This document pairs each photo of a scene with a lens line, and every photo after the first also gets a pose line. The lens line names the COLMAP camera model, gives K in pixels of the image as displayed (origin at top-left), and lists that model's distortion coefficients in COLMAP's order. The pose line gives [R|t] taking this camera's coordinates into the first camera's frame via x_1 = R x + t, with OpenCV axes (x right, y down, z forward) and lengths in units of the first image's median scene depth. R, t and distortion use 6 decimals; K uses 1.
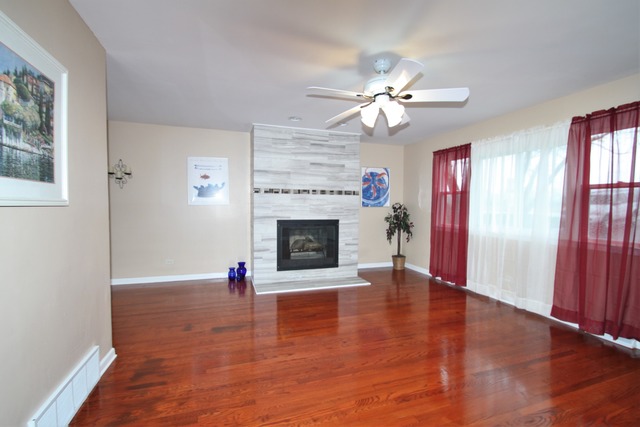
lens RADIAL K [[298.0, 0, 331.2], [0, 298.0, 217.8], [0, 0, 1]] dist [-0.003642, -0.004219]
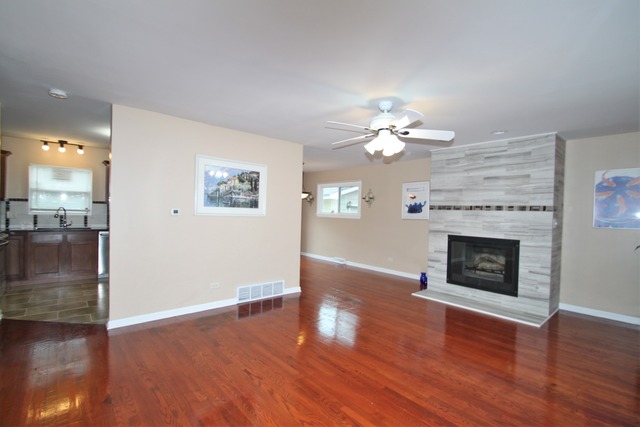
lens RADIAL K [[298.0, 0, 323.4], [0, 298.0, 216.3], [0, 0, 1]] dist [-0.003642, -0.004219]
pose [[0.369546, 0.012294, -0.929131, 0.641827], [-0.065343, 0.997781, -0.012787, -0.015872], [0.926912, 0.065437, 0.369529, 0.185639]]
